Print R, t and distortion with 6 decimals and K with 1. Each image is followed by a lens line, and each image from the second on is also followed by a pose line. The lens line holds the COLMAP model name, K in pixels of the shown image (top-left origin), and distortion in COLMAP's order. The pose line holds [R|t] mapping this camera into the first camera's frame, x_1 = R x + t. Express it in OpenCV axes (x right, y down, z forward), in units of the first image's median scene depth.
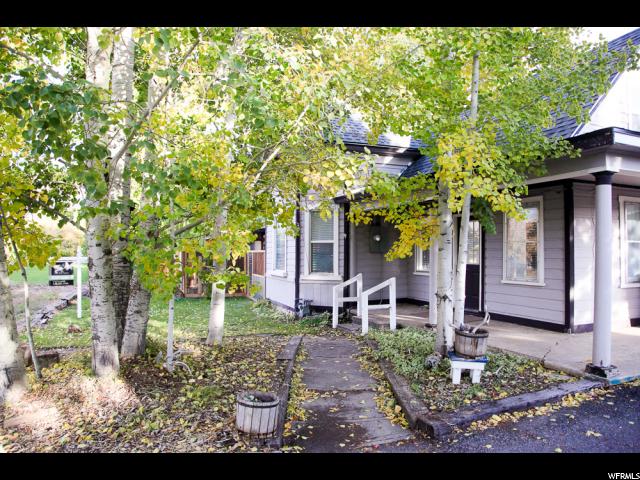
lens RADIAL K [[447.9, 0, 320.0], [0, 447.9, 240.0], [0, 0, 1]] dist [-0.064517, 0.002445]
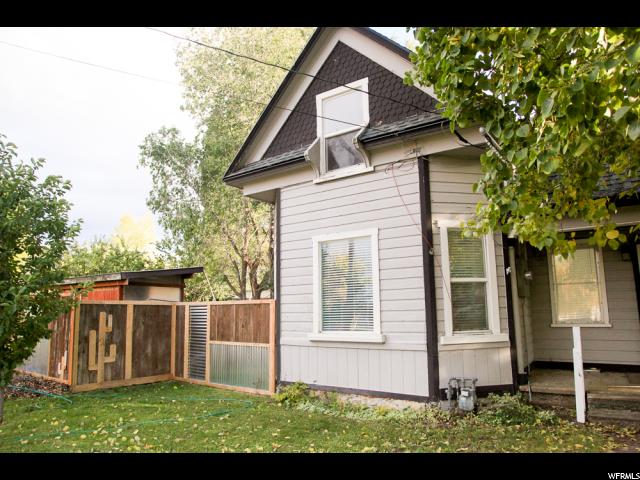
lens RADIAL K [[447.9, 0, 320.0], [0, 447.9, 240.0], [0, 0, 1]] dist [-0.064517, 0.002445]
pose [[0.860107, 0.047895, 0.507860, -0.485345], [0.013021, 0.993197, -0.115717, 0.017045], [-0.509948, 0.106142, 0.853632, 0.567859]]
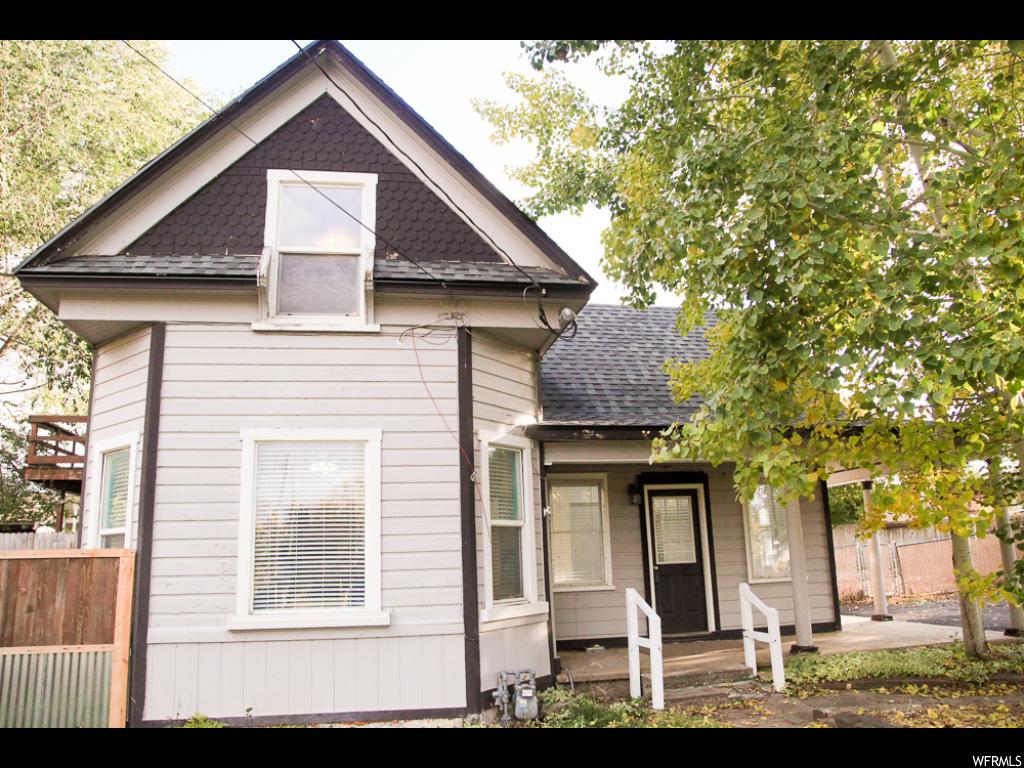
lens RADIAL K [[777.5, 0, 512.0], [0, 777.5, 384.0], [0, 0, 1]] dist [-0.077962, 0.004138]
pose [[0.230620, 0.187115, 0.954883, -0.704811], [0.000069, 0.981333, -0.192315, 0.015640], [-0.973044, 0.044417, 0.226302, 0.819405]]
